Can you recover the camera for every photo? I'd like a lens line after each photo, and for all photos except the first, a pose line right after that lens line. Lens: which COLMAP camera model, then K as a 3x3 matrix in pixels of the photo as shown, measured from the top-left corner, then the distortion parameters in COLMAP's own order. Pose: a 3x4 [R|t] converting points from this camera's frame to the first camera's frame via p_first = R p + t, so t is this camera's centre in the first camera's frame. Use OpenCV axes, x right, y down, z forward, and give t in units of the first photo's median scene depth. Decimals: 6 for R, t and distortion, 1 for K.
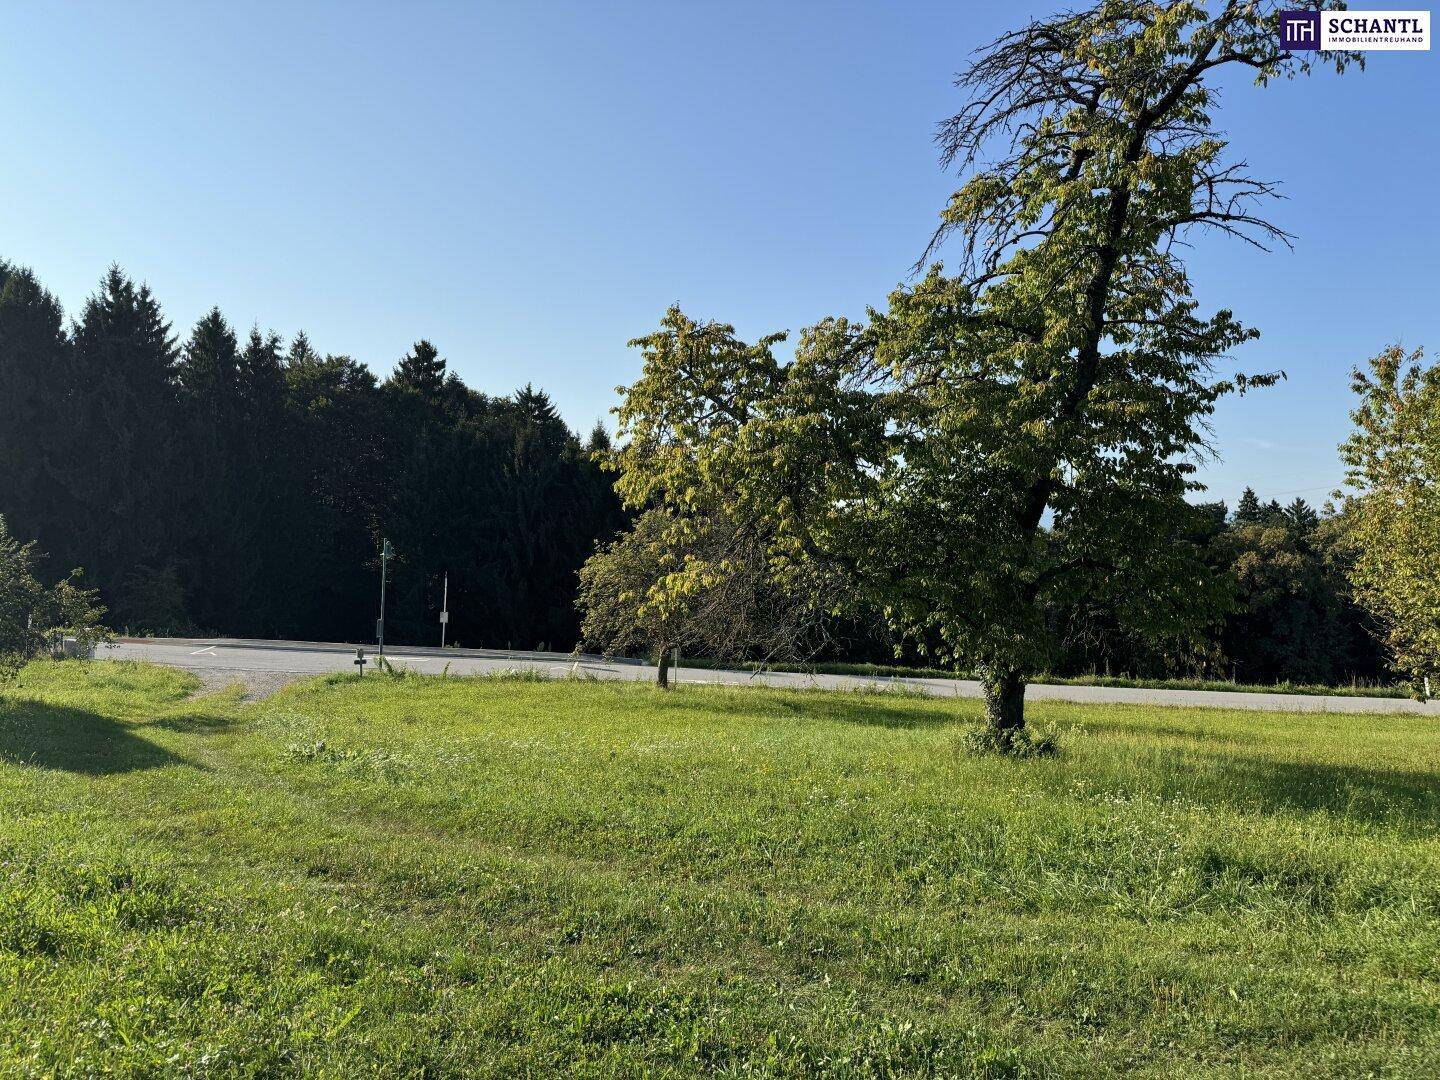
lens RADIAL K [[988.1, 0, 721.6], [0, 988.1, 544.8], [0, 0, 1]] dist [0.098769, -0.139116]
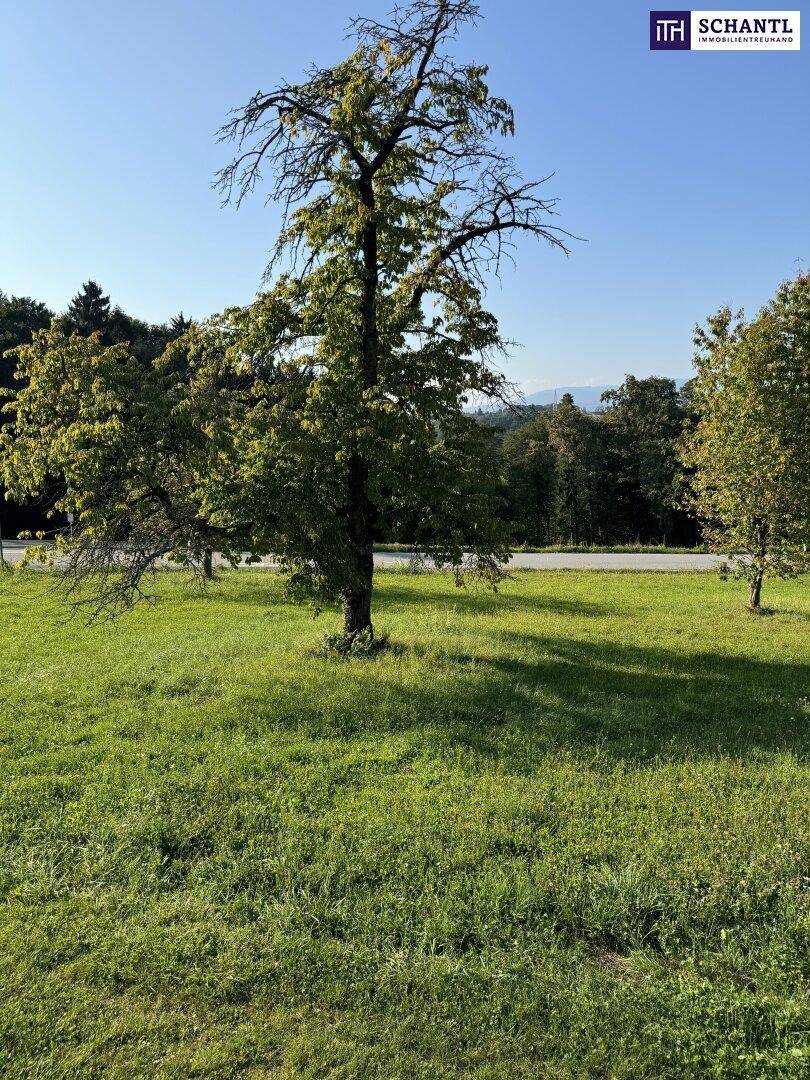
lens RADIAL K [[750.0, 0, 405.0], [0, 750.0, 540.0], [0, 0, 1]] dist [-0.001916, -0.002194]
pose [[0.999382, -0.028143, 0.021070, 0.370728], [0.024527, 0.987507, 0.155653, -0.101822], [-0.025187, -0.155040, 0.987587, 0.016666]]
